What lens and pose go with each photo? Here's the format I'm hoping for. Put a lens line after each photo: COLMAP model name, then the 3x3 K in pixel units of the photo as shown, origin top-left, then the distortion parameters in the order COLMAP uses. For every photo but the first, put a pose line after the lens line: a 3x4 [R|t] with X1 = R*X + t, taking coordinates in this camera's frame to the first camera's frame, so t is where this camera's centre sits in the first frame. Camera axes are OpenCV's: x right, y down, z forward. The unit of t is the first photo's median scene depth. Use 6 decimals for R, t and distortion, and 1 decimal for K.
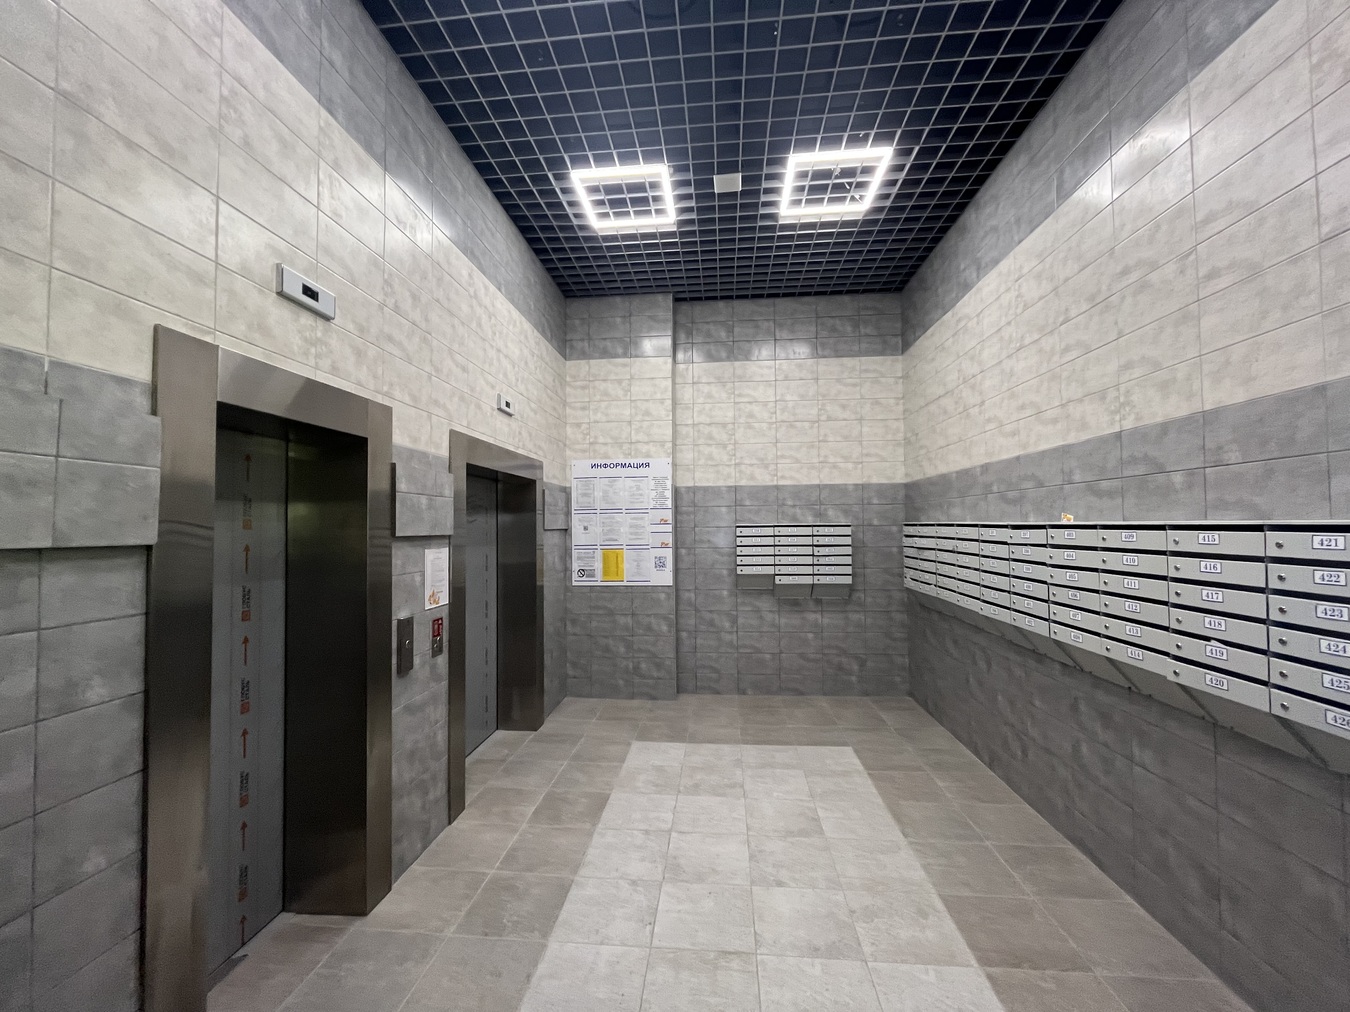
lens RADIAL K [[539.5, 0, 673.0], [0, 539.5, 508.0], [0, 0, 1]] dist [-0.004107, -0.000463]
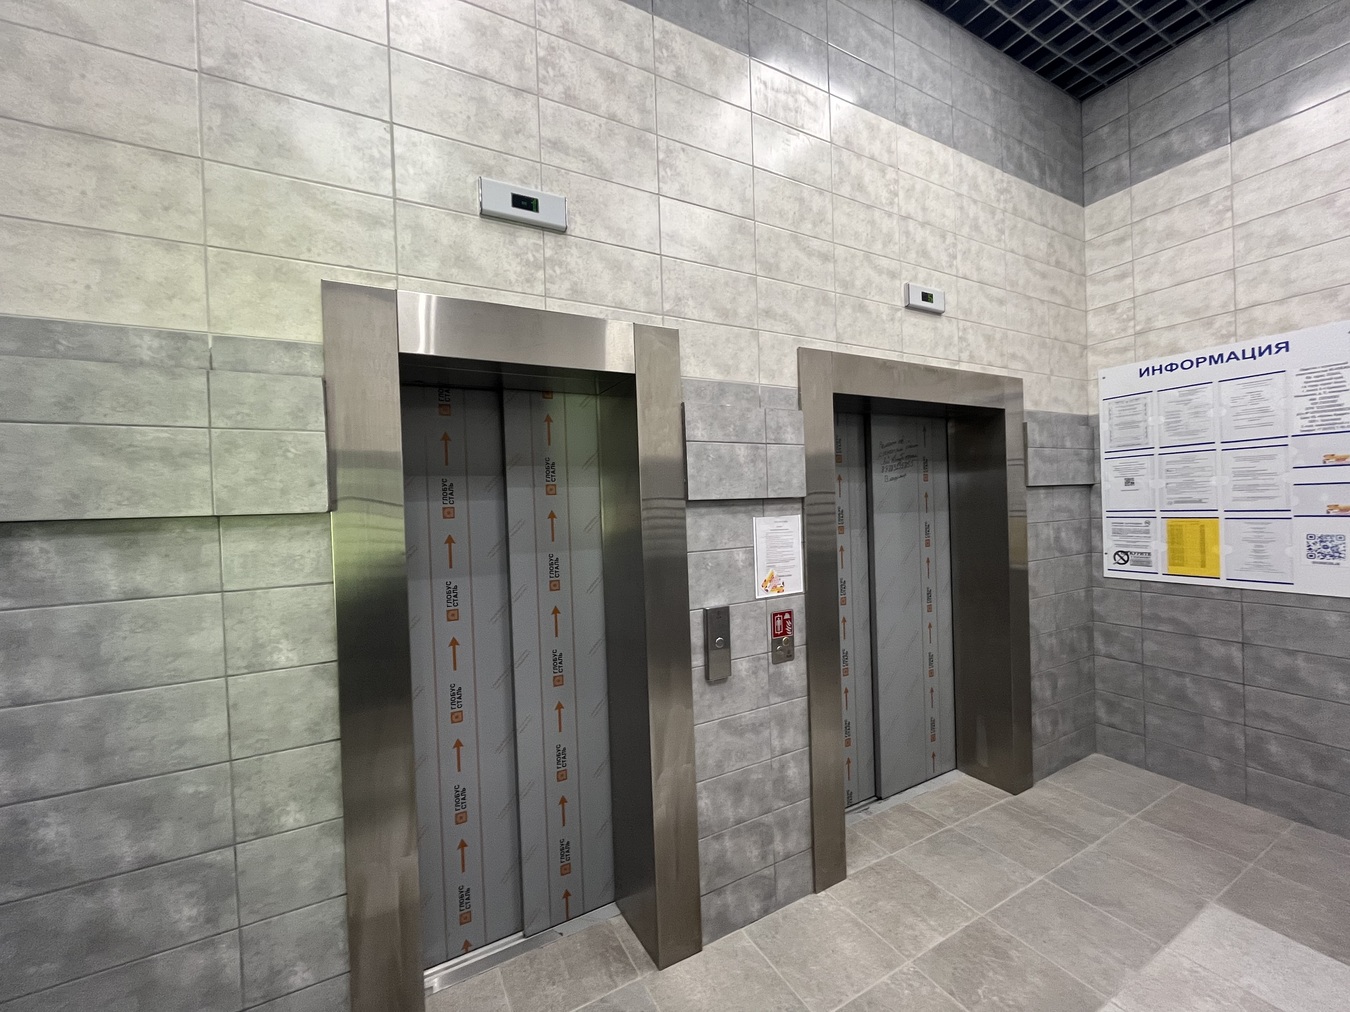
lens RADIAL K [[539.5, 0, 675.9], [0, 539.5, 510.5], [0, 0, 1]] dist [-0.004107, -0.000463]
pose [[0.556725, -0.000427, -0.830697, 0.094808], [0.058243, 0.997559, 0.038521, 0.033871], [0.828653, -0.069828, 0.555391, 0.515083]]
